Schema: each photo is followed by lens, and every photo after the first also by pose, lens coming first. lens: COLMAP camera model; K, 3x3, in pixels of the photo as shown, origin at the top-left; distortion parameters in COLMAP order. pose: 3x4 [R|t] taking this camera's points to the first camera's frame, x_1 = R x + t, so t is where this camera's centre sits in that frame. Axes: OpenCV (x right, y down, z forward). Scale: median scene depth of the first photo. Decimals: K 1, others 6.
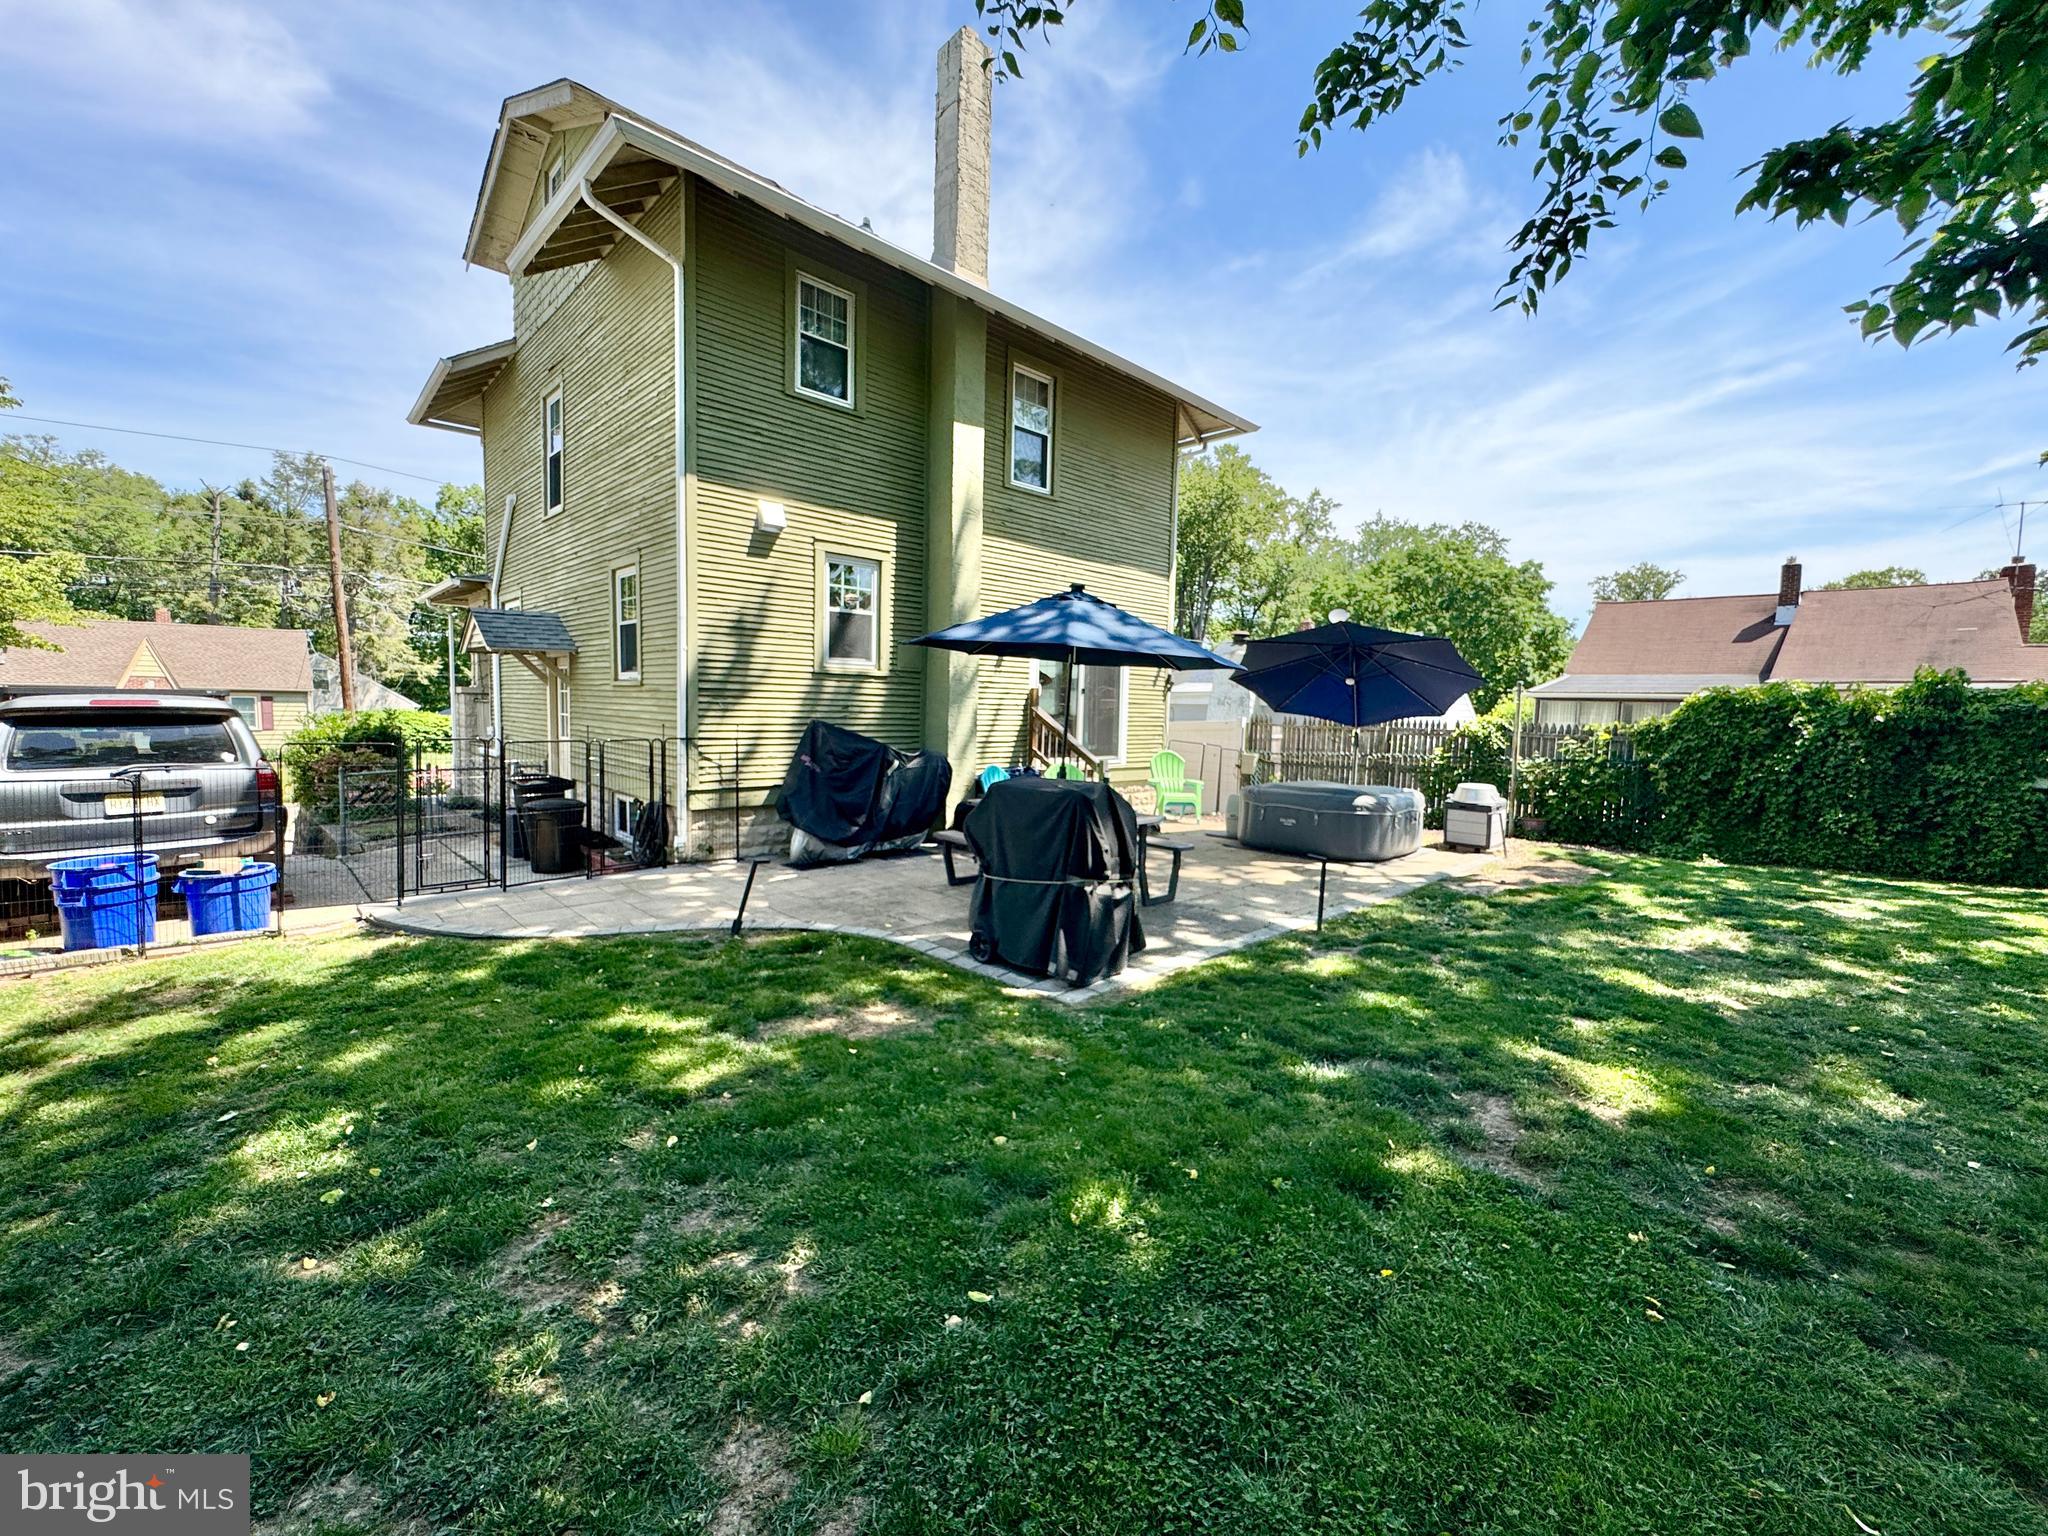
lens RADIAL K [[815.8, 0, 1024.0], [0, 815.8, 768.0], [0, 0, 1]] dist [0.002218, 0.000390]
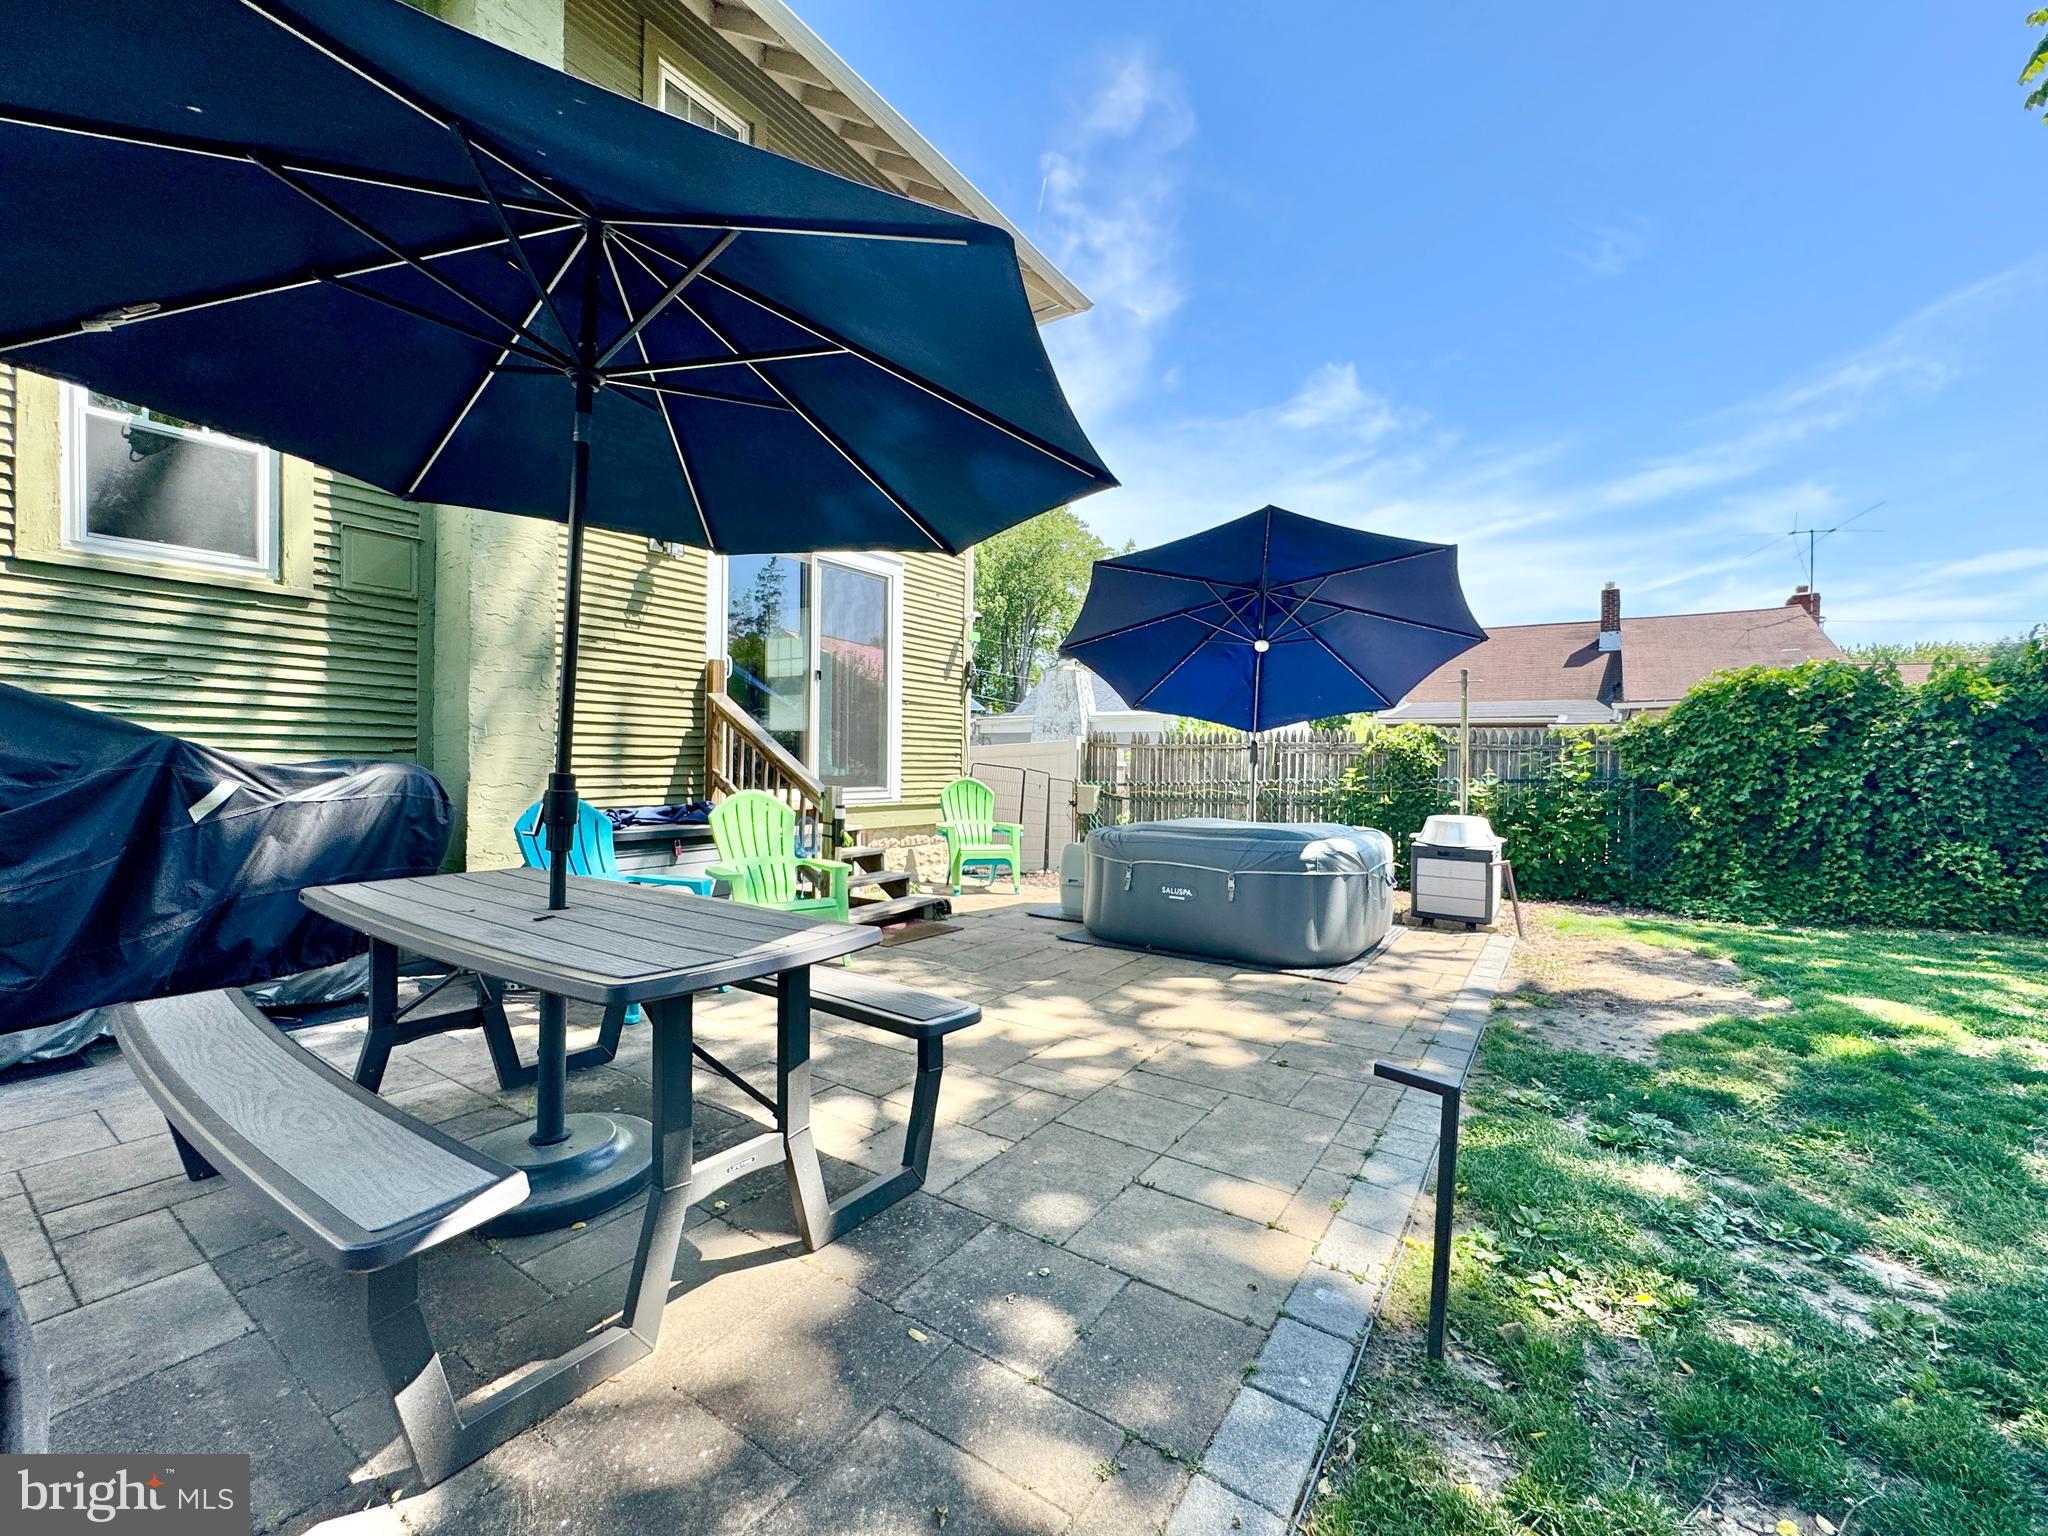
lens RADIAL K [[822.5, 0, 1024.0], [0, 822.5, 768.0], [0, 0, 1]] dist [-0.001995, -0.000112]
pose [[0.978127, -0.010377, 0.207748, 0.093140], [0.023347, 0.997921, -0.060076, 0.011698], [-0.206693, 0.063613, 0.976336, 0.394637]]
